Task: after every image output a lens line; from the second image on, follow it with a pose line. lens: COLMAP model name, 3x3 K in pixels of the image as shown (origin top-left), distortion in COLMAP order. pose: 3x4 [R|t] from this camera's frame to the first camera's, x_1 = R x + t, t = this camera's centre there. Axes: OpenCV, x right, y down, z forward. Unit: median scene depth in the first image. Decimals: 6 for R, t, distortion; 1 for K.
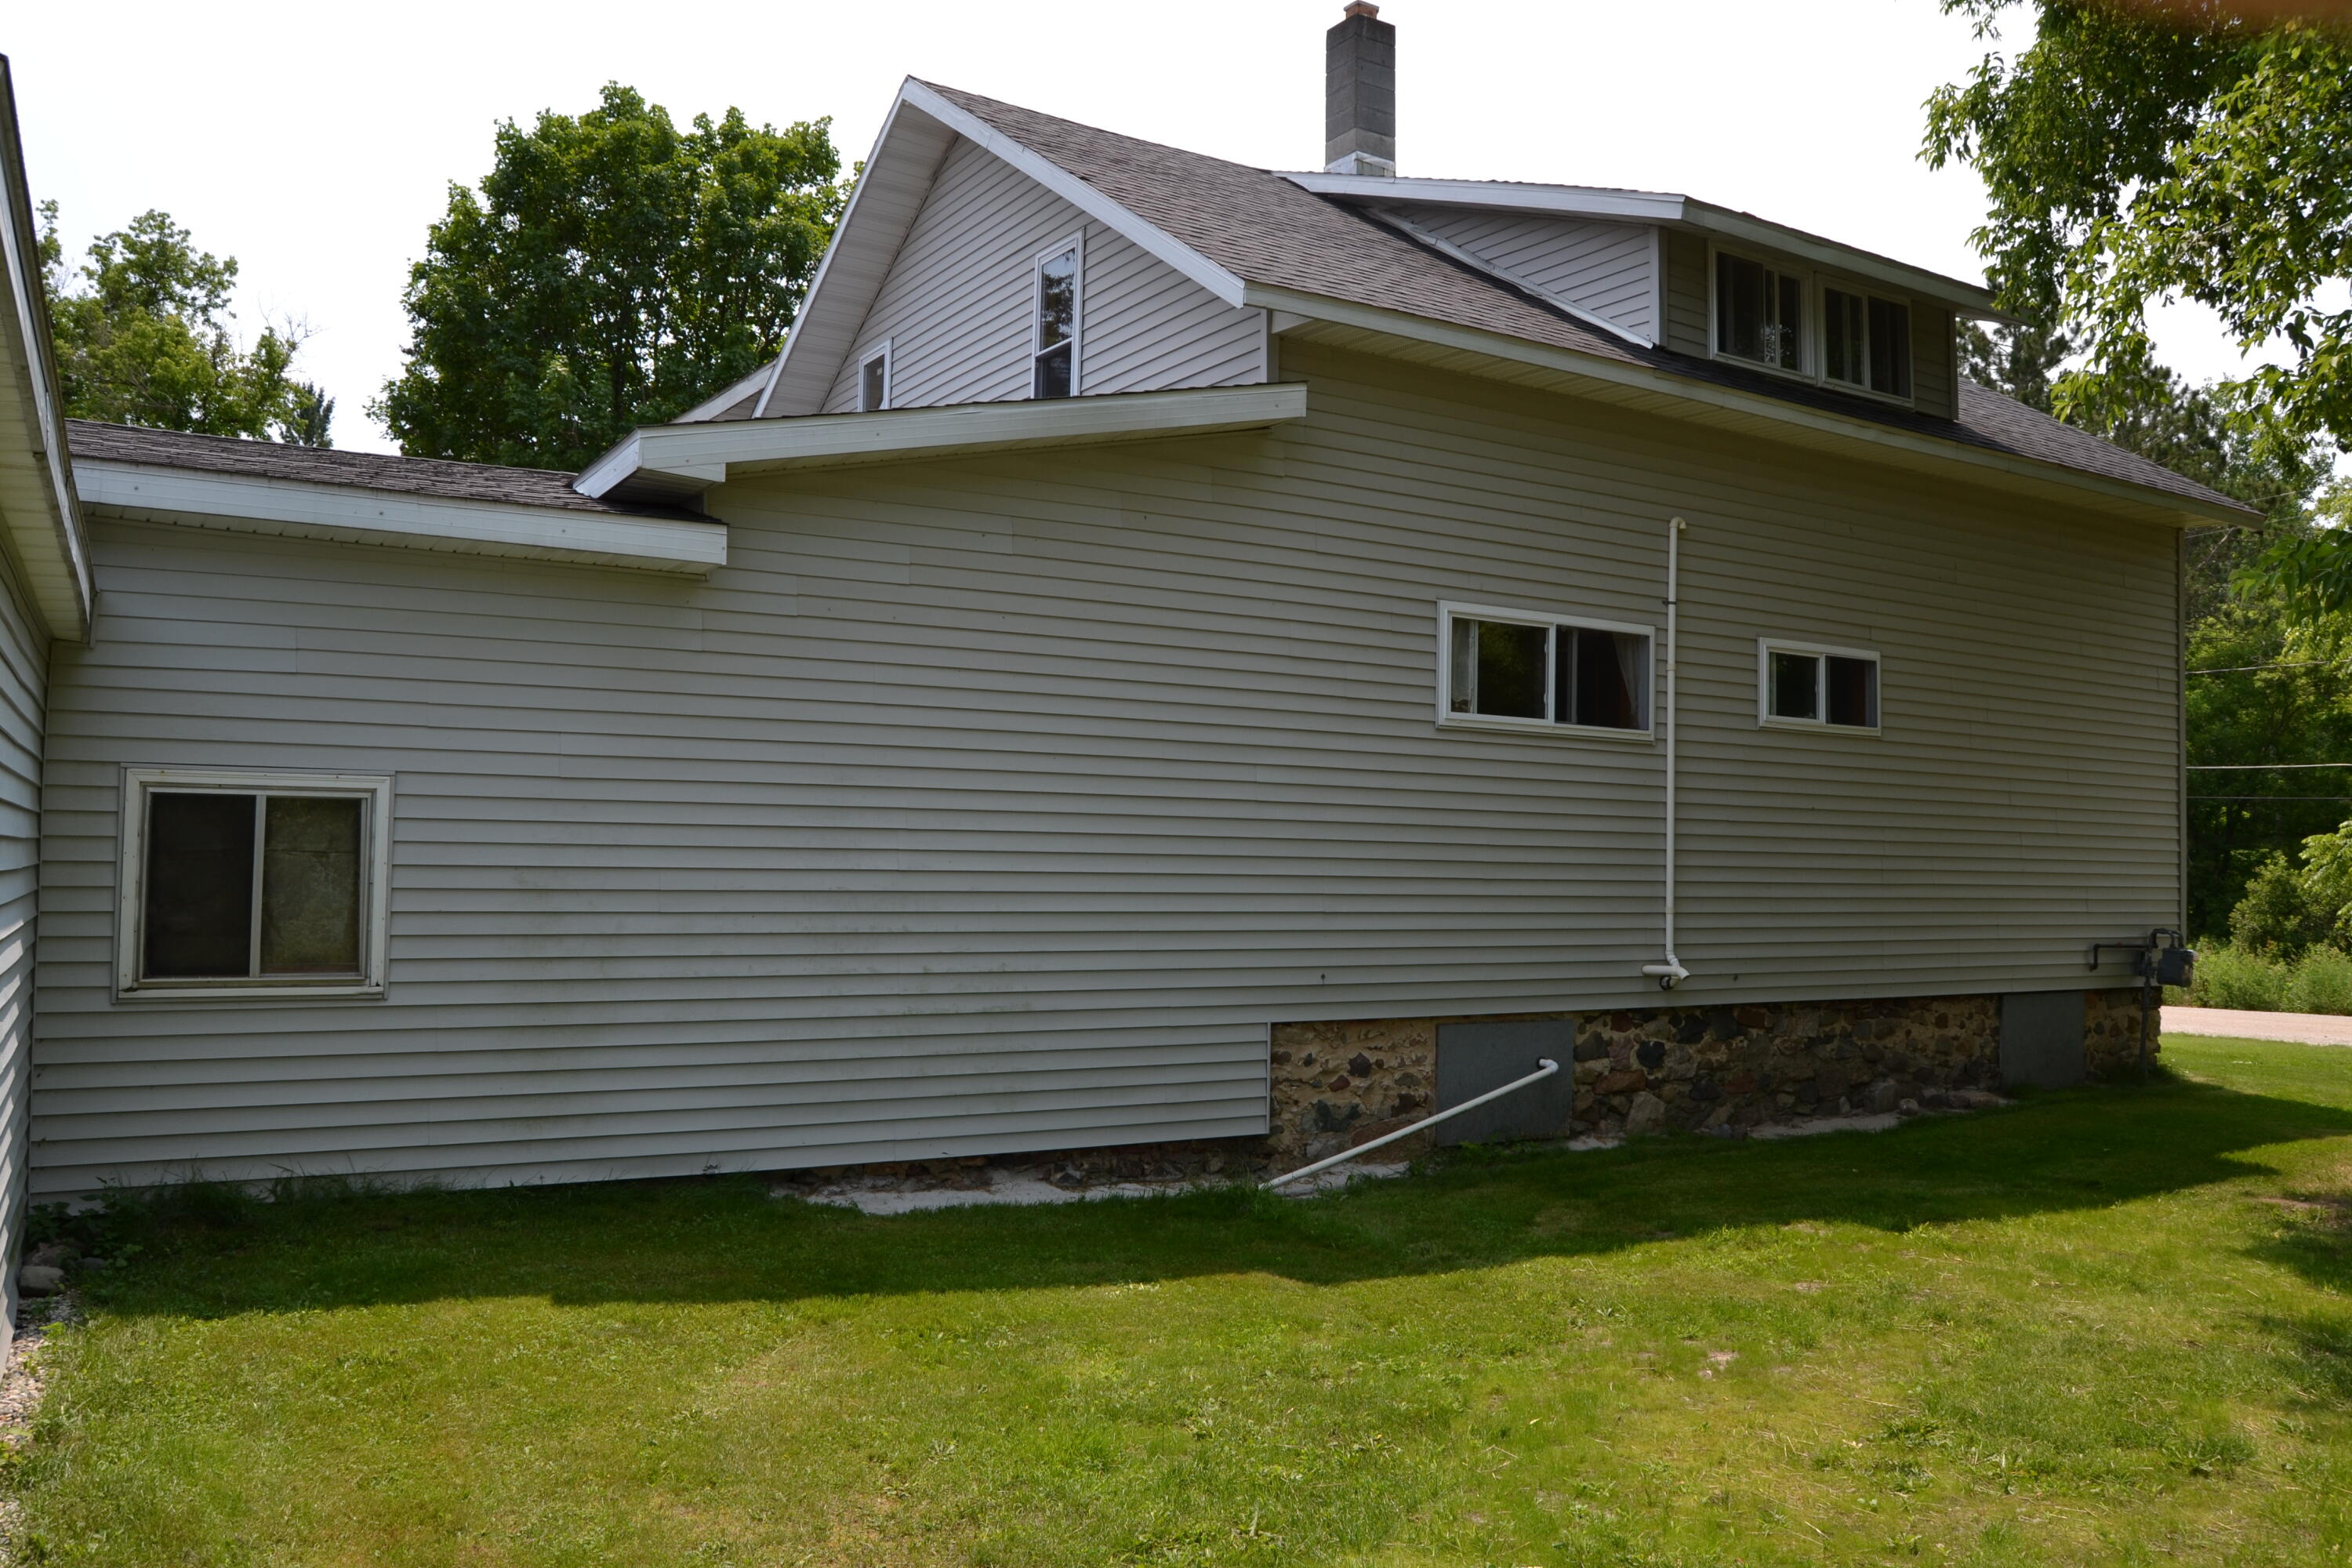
lens RADIAL K [[1855.5, 0, 1176.0], [0, 1855.5, 784.0], [0, 0, 1]] dist [-0.098193, 0.037190]
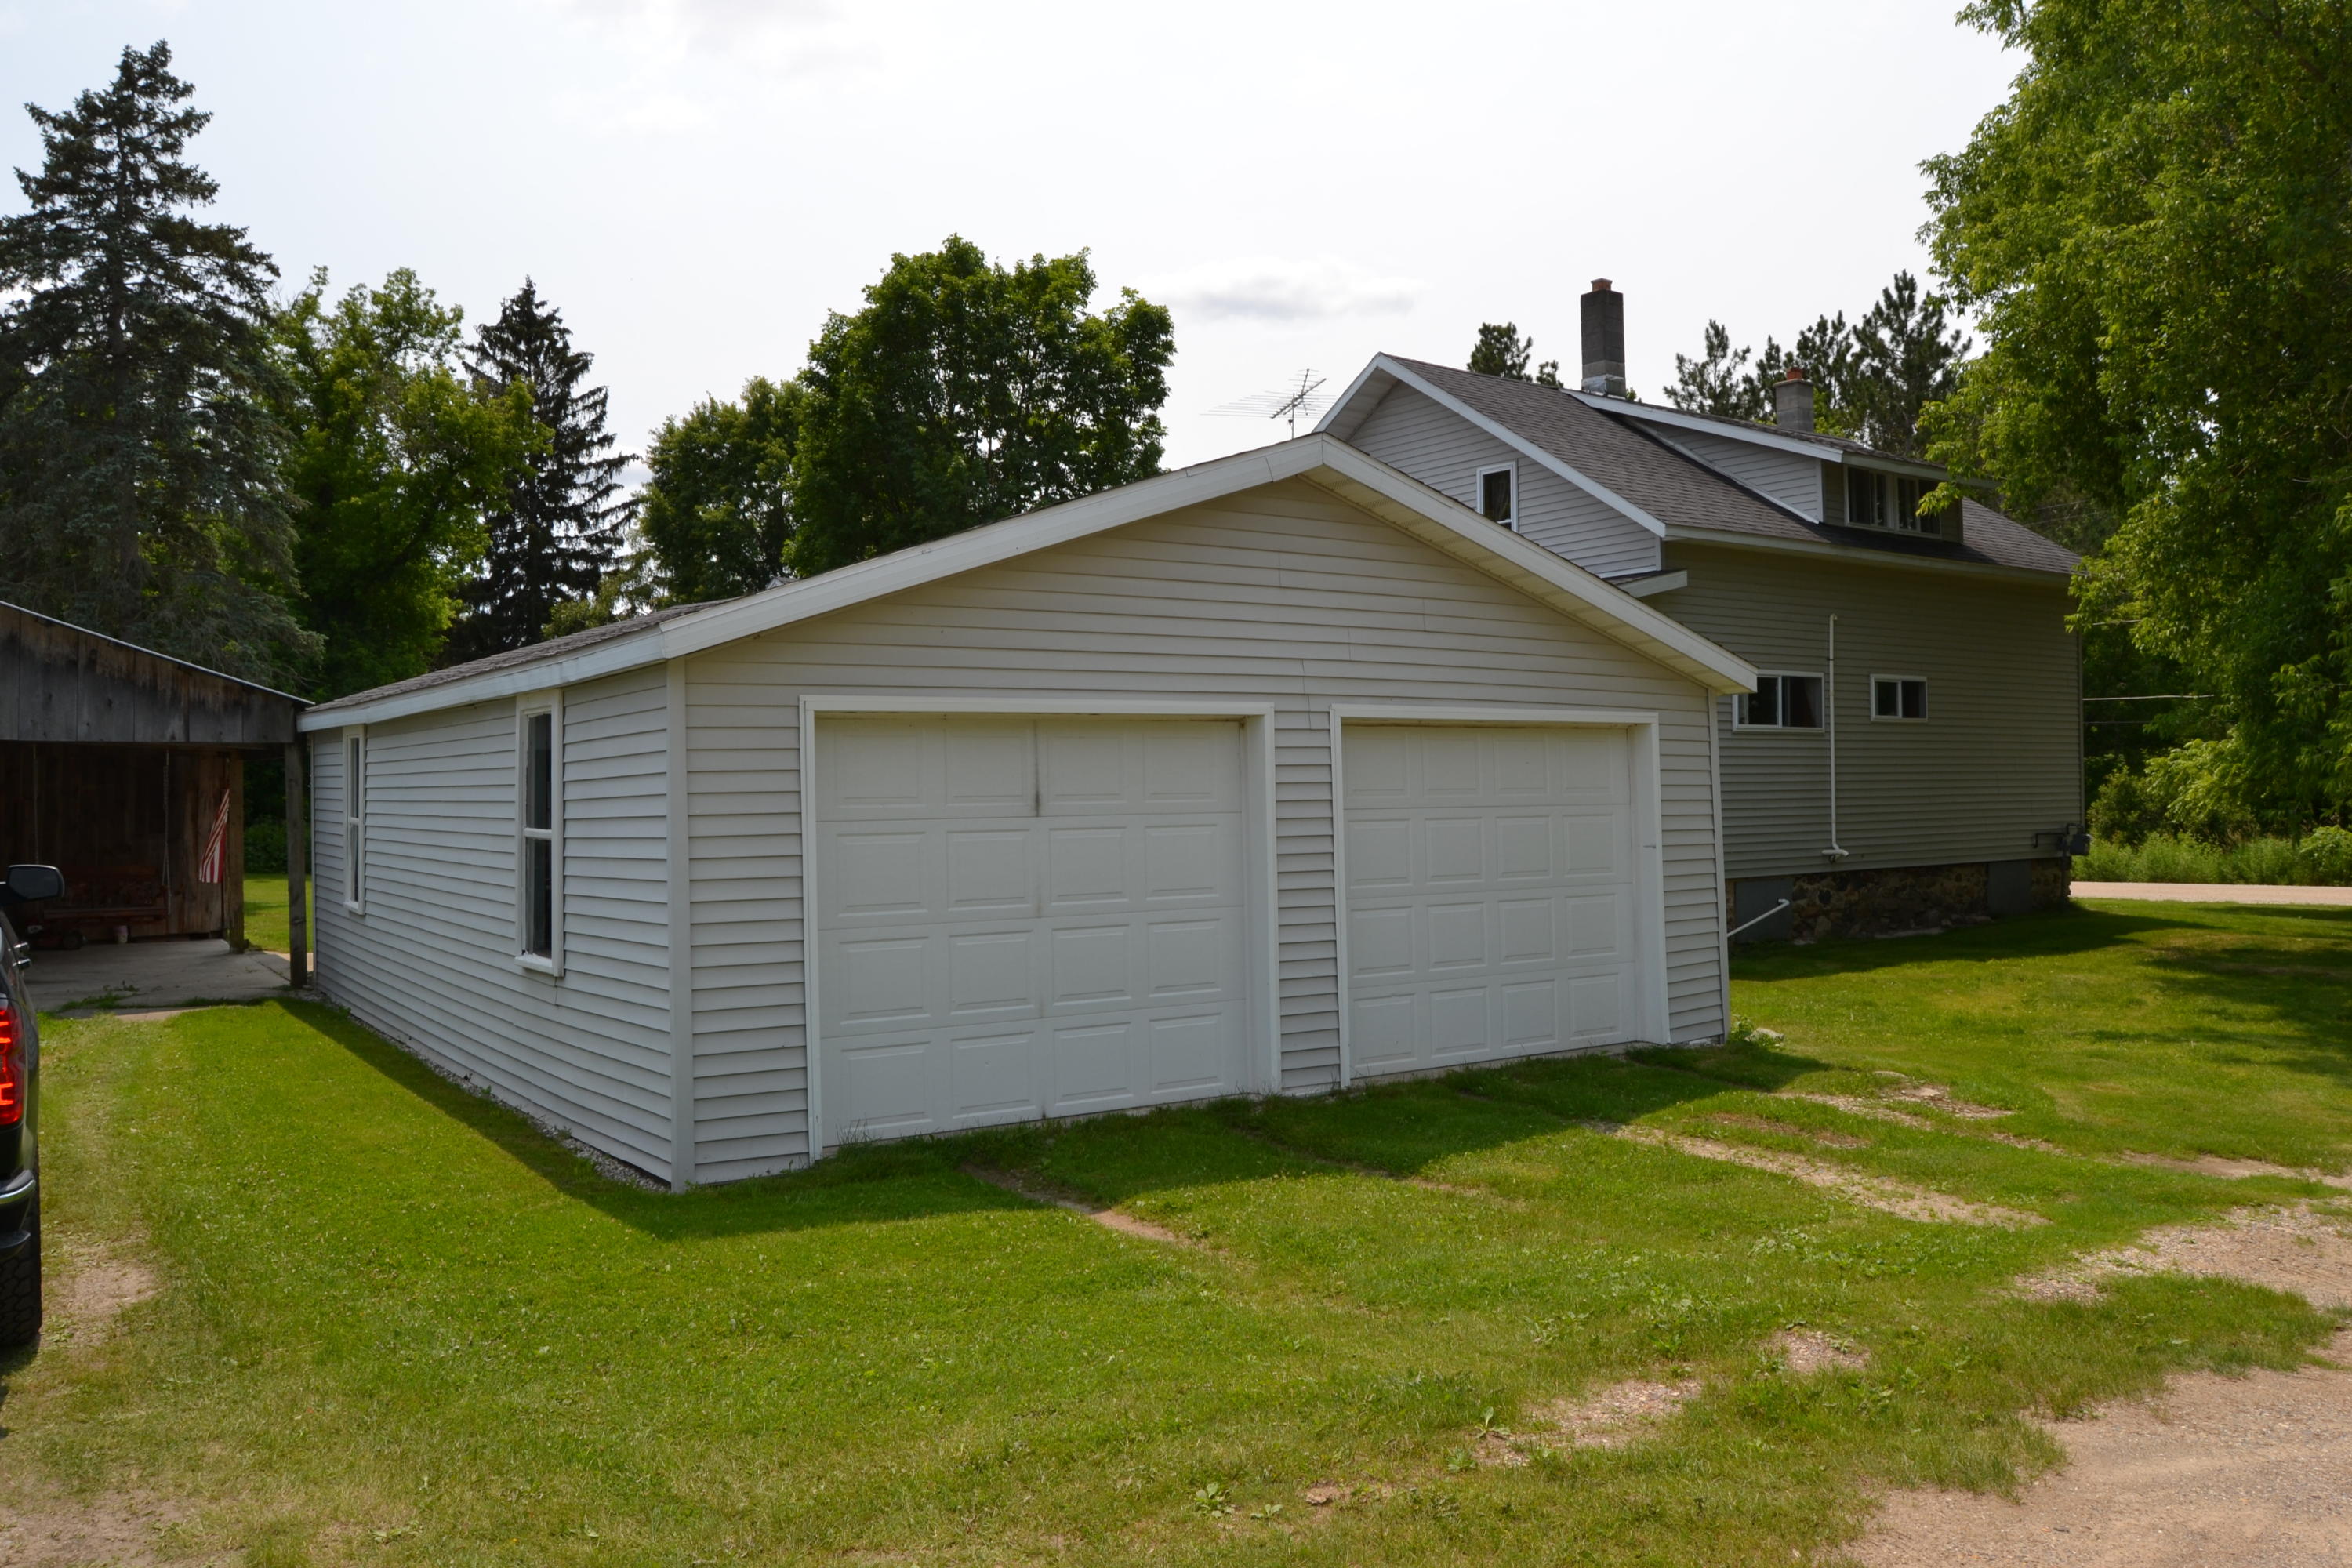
lens RADIAL K [[1855.5, 0, 1176.0], [0, 1855.5, 784.0], [0, 0, 1]] dist [-0.098193, 0.037190]
pose [[0.996762, -0.030726, 0.074312, -0.501481], [0.027645, 0.998729, 0.042144, -0.062581], [-0.075513, -0.039954, 0.996344, -0.765089]]
